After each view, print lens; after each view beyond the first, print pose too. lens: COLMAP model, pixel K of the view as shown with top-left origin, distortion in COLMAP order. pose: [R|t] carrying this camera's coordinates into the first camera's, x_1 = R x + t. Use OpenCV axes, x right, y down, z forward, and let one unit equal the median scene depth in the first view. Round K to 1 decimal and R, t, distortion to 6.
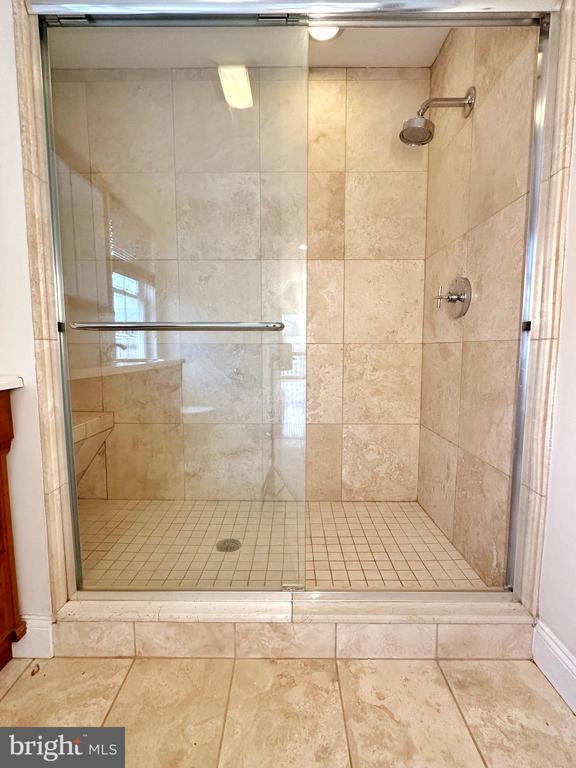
lens RADIAL K [[333.0, 0, 285.8], [0, 333.0, 382.7], [0, 0, 1]] dist [-0.000919, -0.000080]
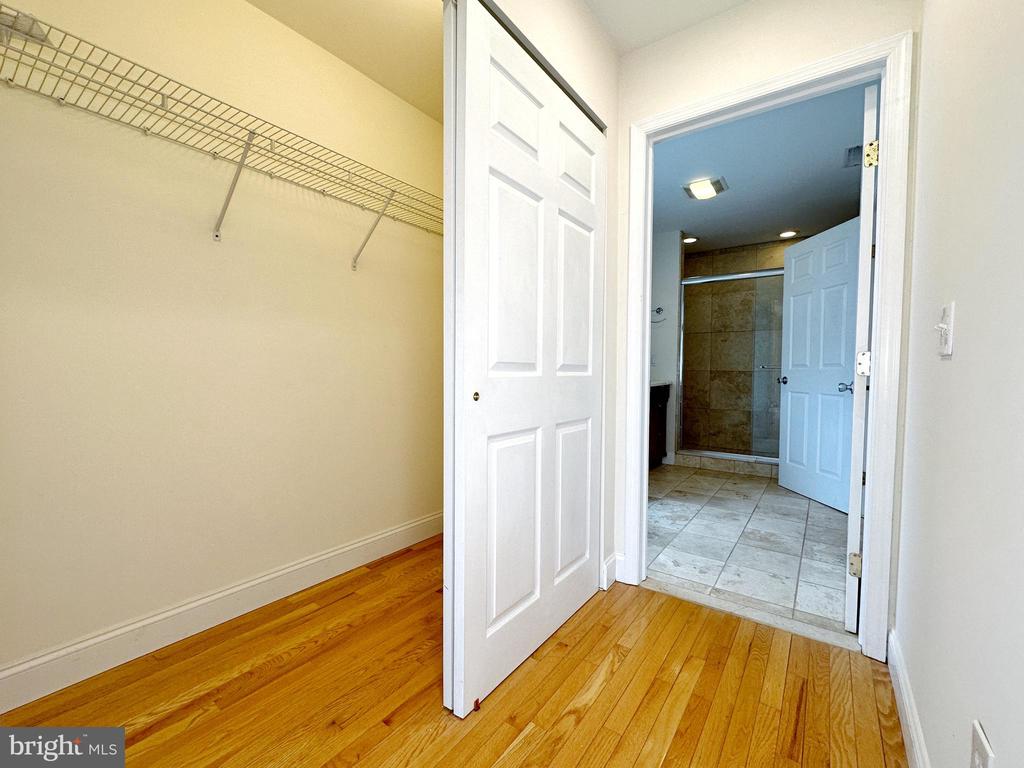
lens RADIAL K [[444.0, 0, 510.0], [0, 444.0, 387.1], [0, 0, 1]] dist [-0.000919, -0.000080]
pose [[0.806386, 0.025906, -0.590822, 0.334910], [-0.062311, 0.997201, -0.041321, 0.185271], [0.588098, 0.070135, 0.805743, -2.068632]]
